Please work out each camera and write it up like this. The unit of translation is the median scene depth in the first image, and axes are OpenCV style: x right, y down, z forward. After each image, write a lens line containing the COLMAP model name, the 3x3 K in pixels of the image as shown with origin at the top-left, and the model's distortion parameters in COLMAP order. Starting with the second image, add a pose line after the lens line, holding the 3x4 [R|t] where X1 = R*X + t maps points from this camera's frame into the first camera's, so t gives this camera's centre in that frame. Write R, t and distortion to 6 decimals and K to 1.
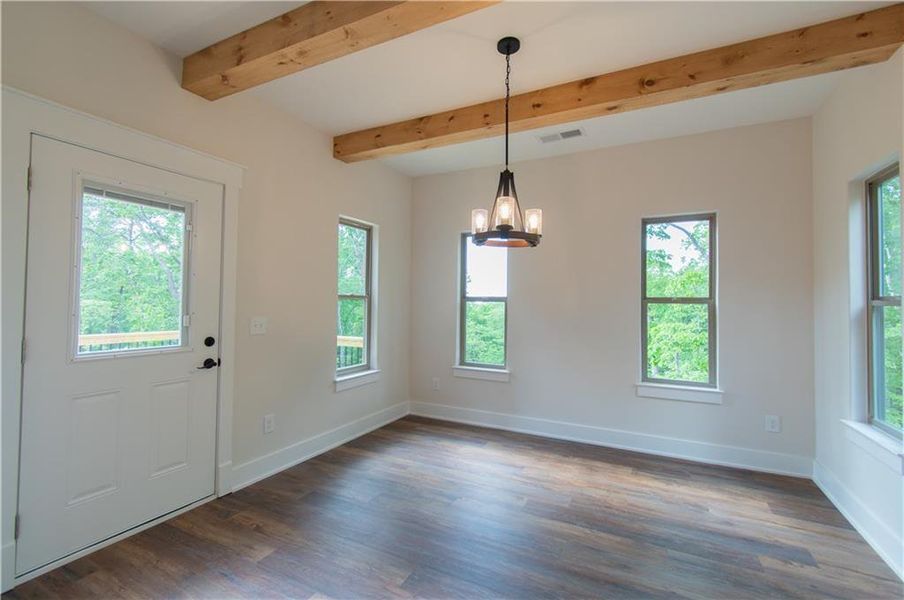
lens RADIAL K [[405.5, 0, 455.3], [0, 405.5, 298.4], [0, 0, 1]] dist [0.001306, 0.002394]
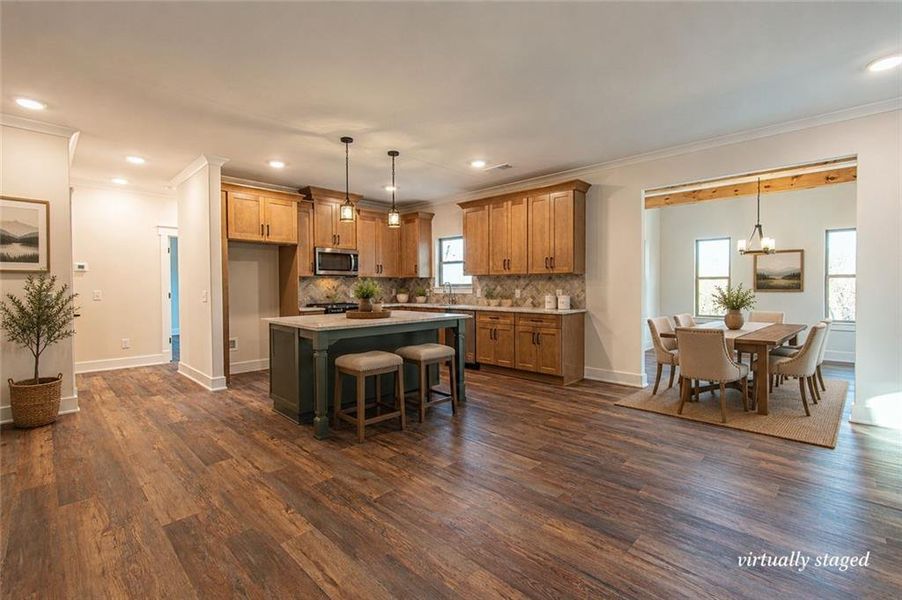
lens RADIAL K [[404.6, 0, 464.4], [0, 404.6, 301.1], [0, 0, 1]] dist [0.001306, 0.002394]
pose [[0.959968, -0.005751, -0.280050, -0.603609], [0.019063, 0.998813, 0.044831, 0.002157], [0.279460, -0.048375, 0.958938, -1.248161]]
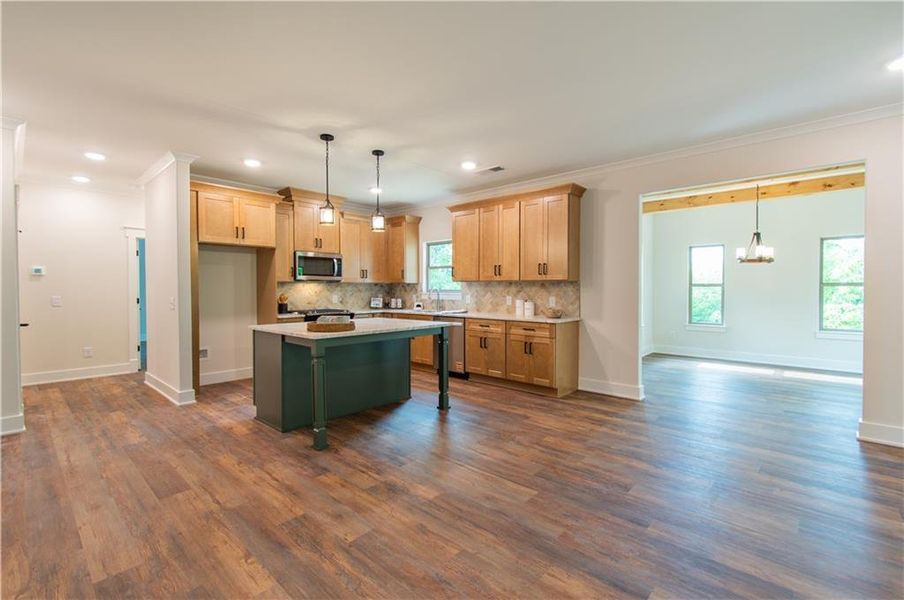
lens RADIAL K [[405.5, 0, 464.5], [0, 405.5, 292.8], [0, 0, 1]] dist [0.001306, 0.002394]
pose [[0.967504, -0.008267, -0.252719, -0.625266], [0.013292, 0.999746, 0.018183, -0.012983], [0.252505, -0.020951, 0.967369, -1.177728]]
